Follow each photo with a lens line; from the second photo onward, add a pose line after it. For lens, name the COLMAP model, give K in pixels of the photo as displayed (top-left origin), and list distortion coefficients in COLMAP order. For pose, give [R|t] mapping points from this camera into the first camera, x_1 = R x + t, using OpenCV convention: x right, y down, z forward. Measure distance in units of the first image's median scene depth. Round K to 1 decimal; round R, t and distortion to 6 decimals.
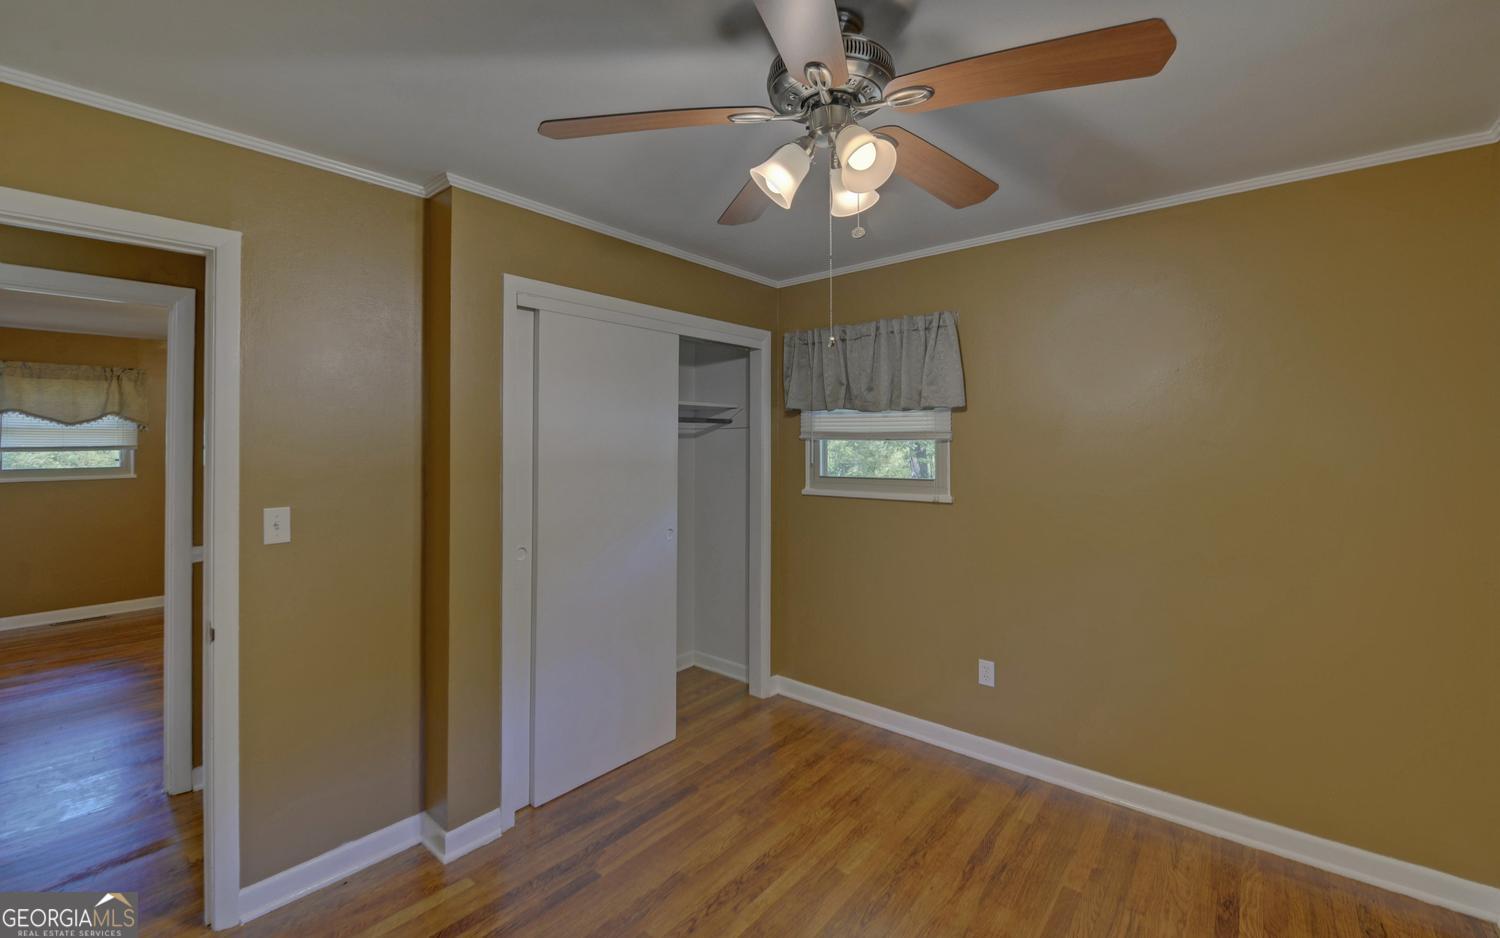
lens RADIAL K [[602.8, 0, 748.1], [0, 602.8, 438.4], [0, 0, 1]] dist [0.000062, -0.008007]
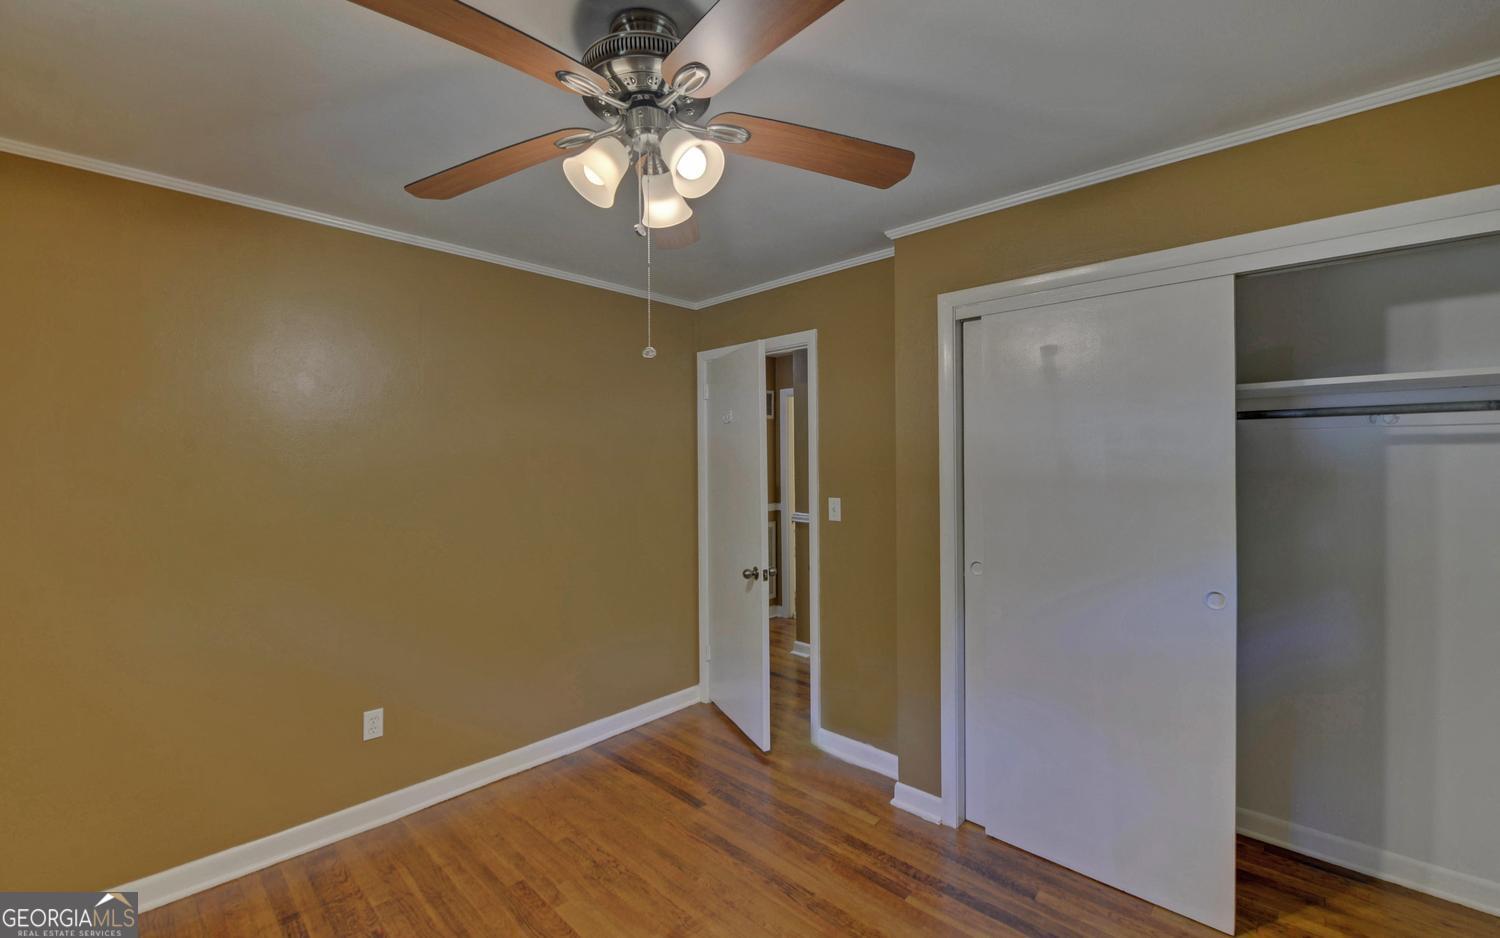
lens RADIAL K [[603.4, 0, 756.6], [0, 603.4, 452.2], [0, 0, 1]] dist [0.000277, -0.000224]
pose [[-0.020817, -0.003609, -0.999777, 0.721232], [0.016557, 0.999855, -0.003954, -0.001673], [0.999646, -0.016635, -0.020754, 0.762392]]
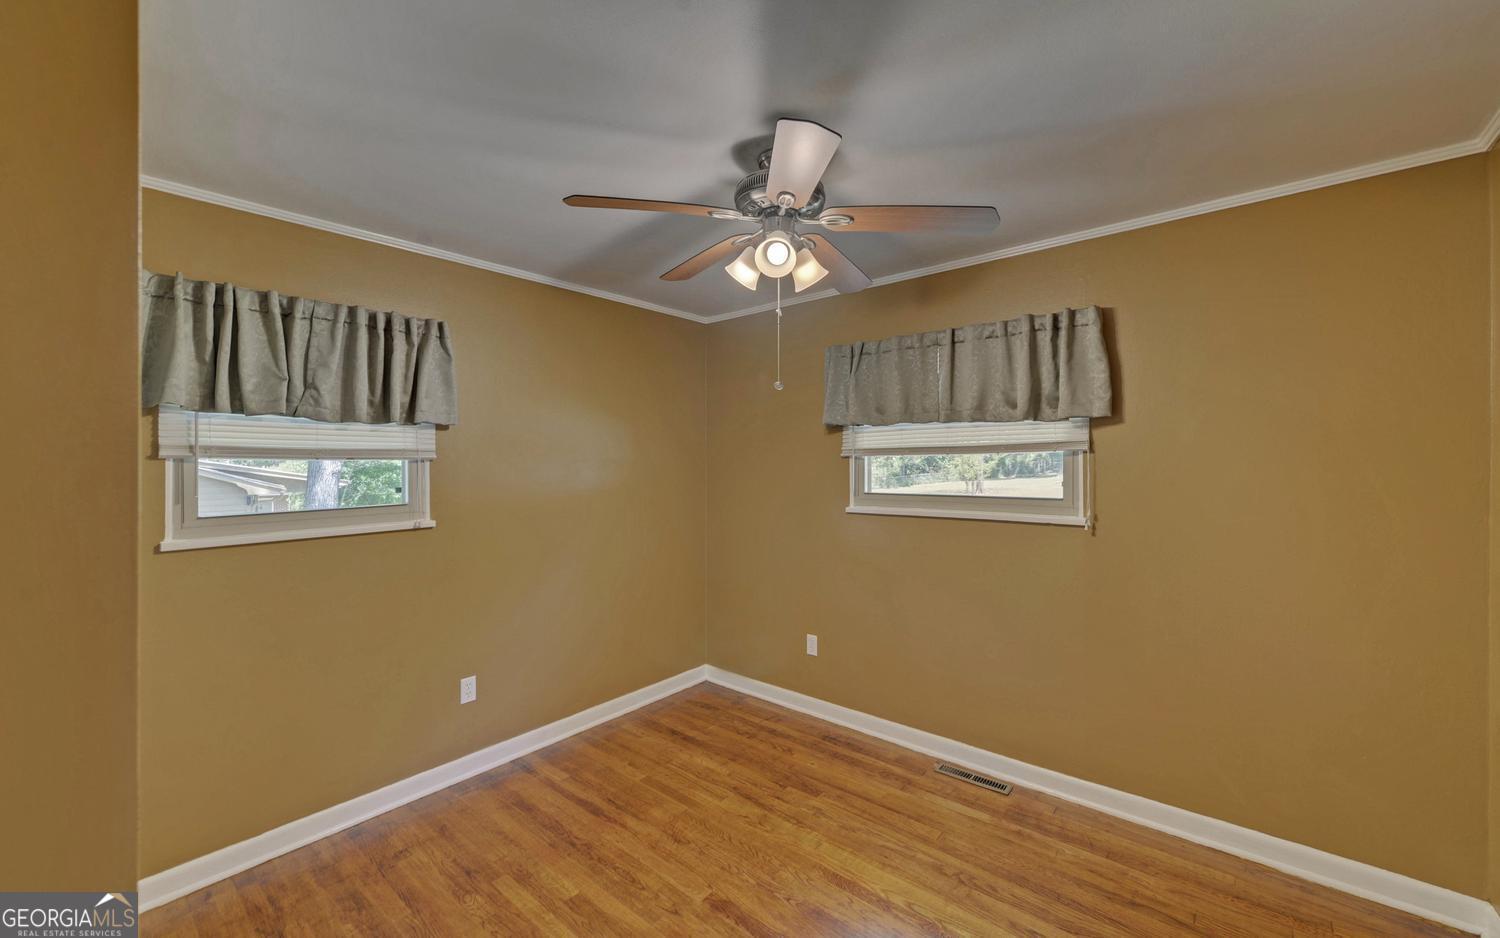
lens RADIAL K [[603.4, 0, 756.6], [0, 603.4, 452.2], [0, 0, 1]] dist [0.000277, -0.000224]
pose [[-0.004400, 0.014368, 0.999887, -0.741328], [0.001746, 0.999895, -0.014361, 0.008243], [-0.999989, 0.001682, -0.004424, 0.619436]]
